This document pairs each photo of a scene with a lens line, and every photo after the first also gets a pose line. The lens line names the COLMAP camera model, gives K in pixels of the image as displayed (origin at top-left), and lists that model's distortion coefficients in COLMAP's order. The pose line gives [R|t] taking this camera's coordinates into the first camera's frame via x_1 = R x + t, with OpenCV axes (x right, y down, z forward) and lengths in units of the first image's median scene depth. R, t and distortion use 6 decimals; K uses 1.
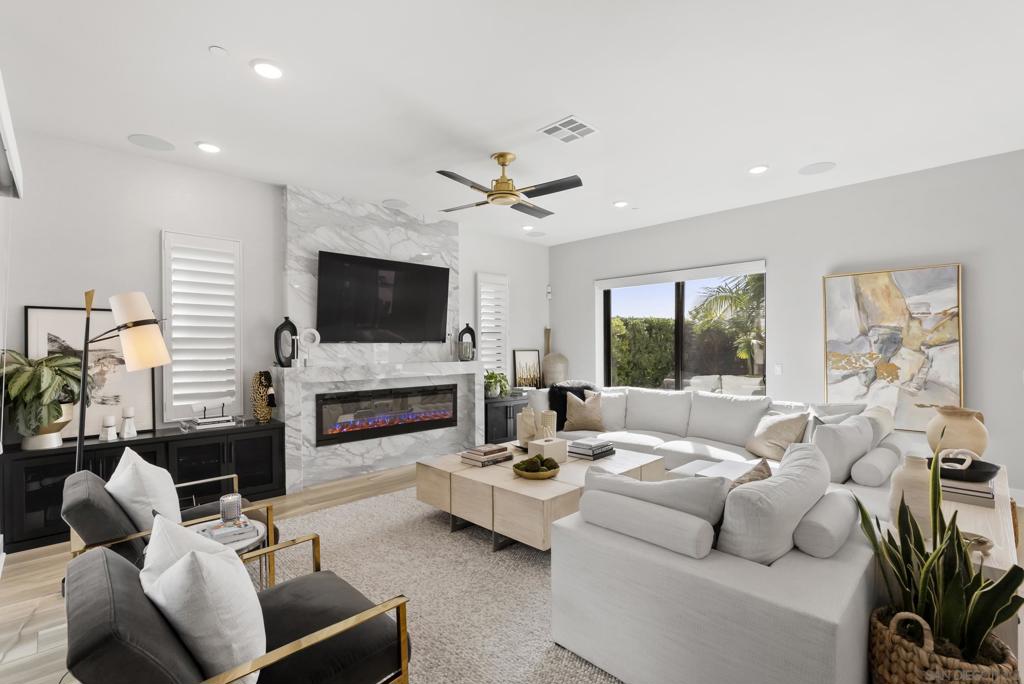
lens RADIAL K [[476.6, 0, 512.0], [0, 476.6, 342.0], [0, 0, 1]] dist [0.000227, 0.000061]
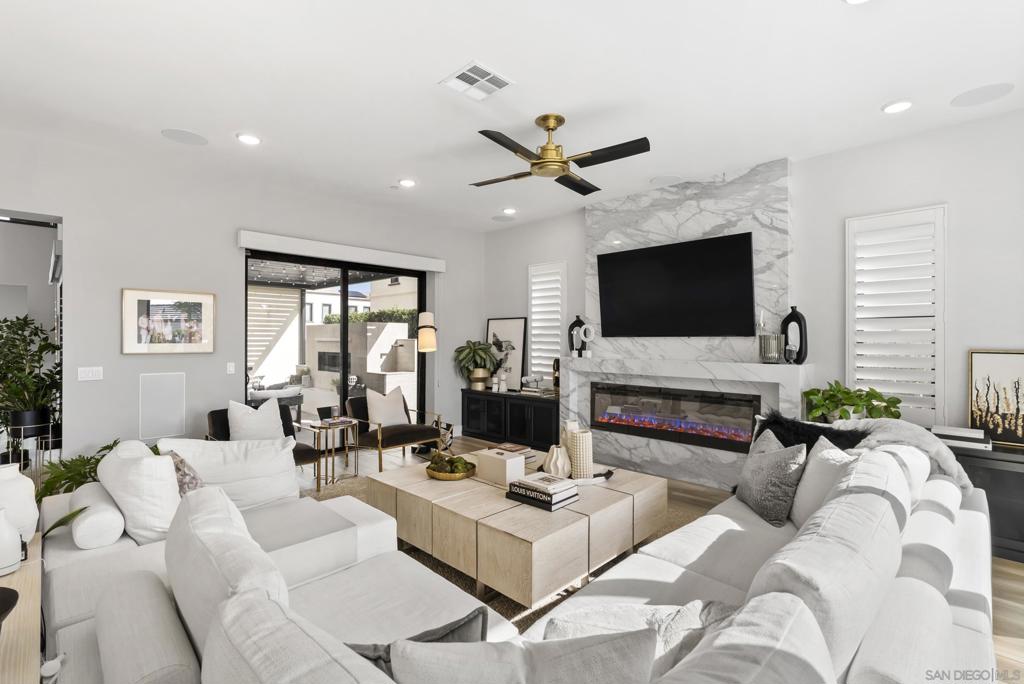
lens RADIAL K [[466.1, 0, 512.0], [0, 466.1, 334.6], [0, 0, 1]] dist [-0.002849, -0.000228]
pose [[0.016997, -0.003979, -0.999848, 0.673019], [0.007384, 0.999965, -0.003853, -0.001361], [0.999828, -0.007317, 0.017026, 0.758331]]
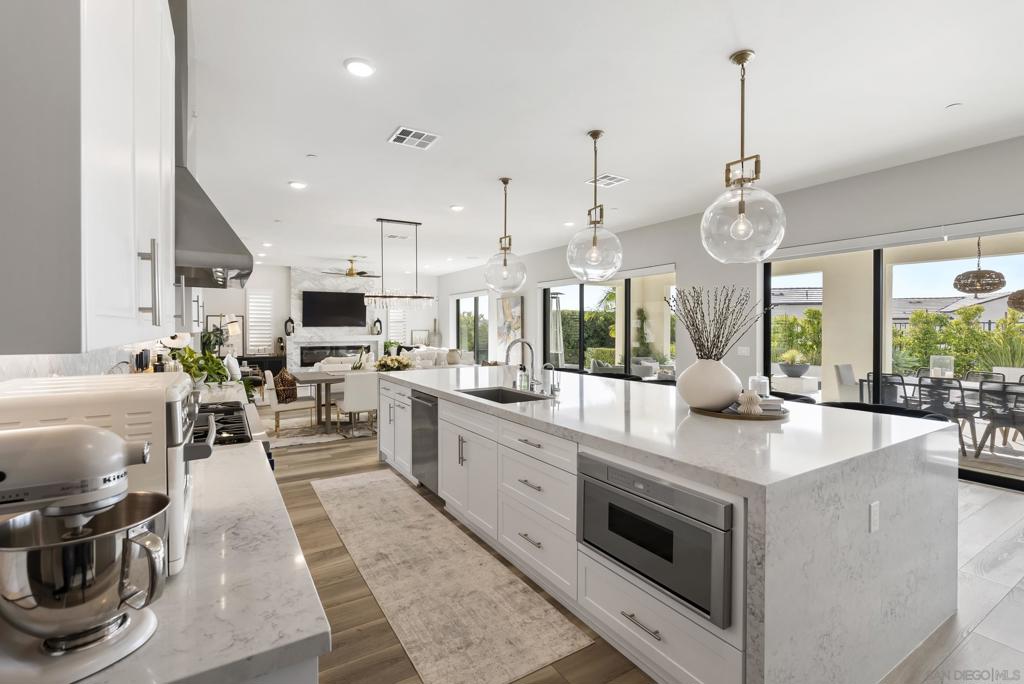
lens RADIAL K [[467.3, 0, 515.4], [0, 467.3, 325.9], [0, 0, 1]] dist [0.001989, 0.000039]
pose [[0.976418, 0.004103, -0.215849, 1.227427], [-0.002324, 0.999961, 0.008496, -0.026212], [0.215875, -0.007794, 0.976390, -1.184327]]
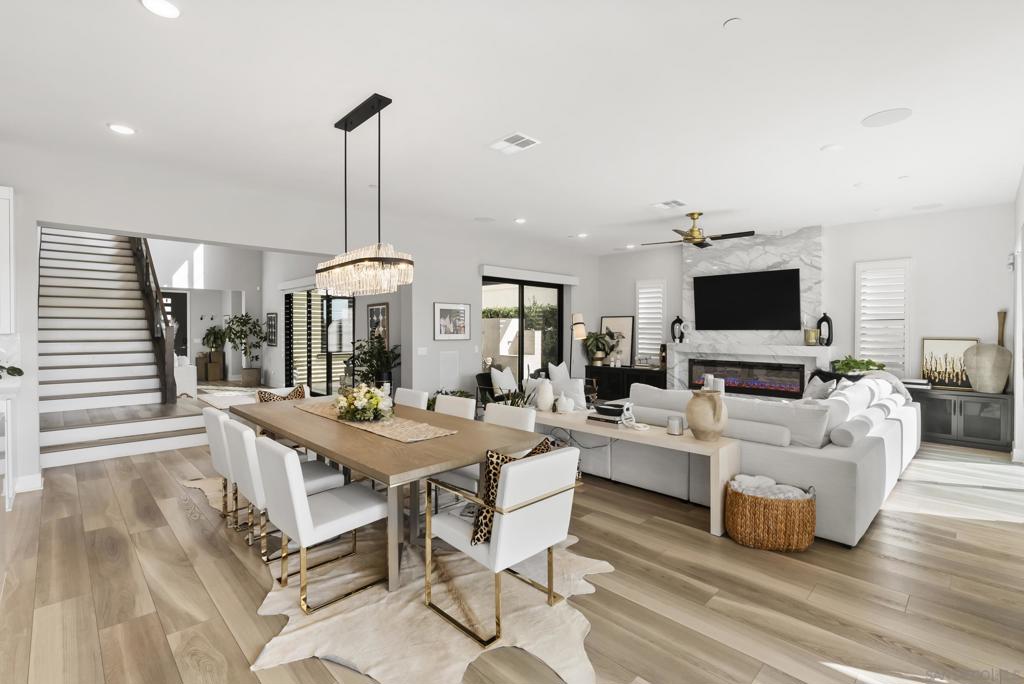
lens RADIAL K [[467.8, 0, 507.5], [0, 467.8, 331.0], [0, 0, 1]] dist [-0.002575, 0.000060]
pose [[-0.004296, 0.010002, -0.999941, 1.276608], [0.007619, 0.999921, 0.009969, -0.016556], [0.999962, -0.007576, -0.004372, 0.317442]]
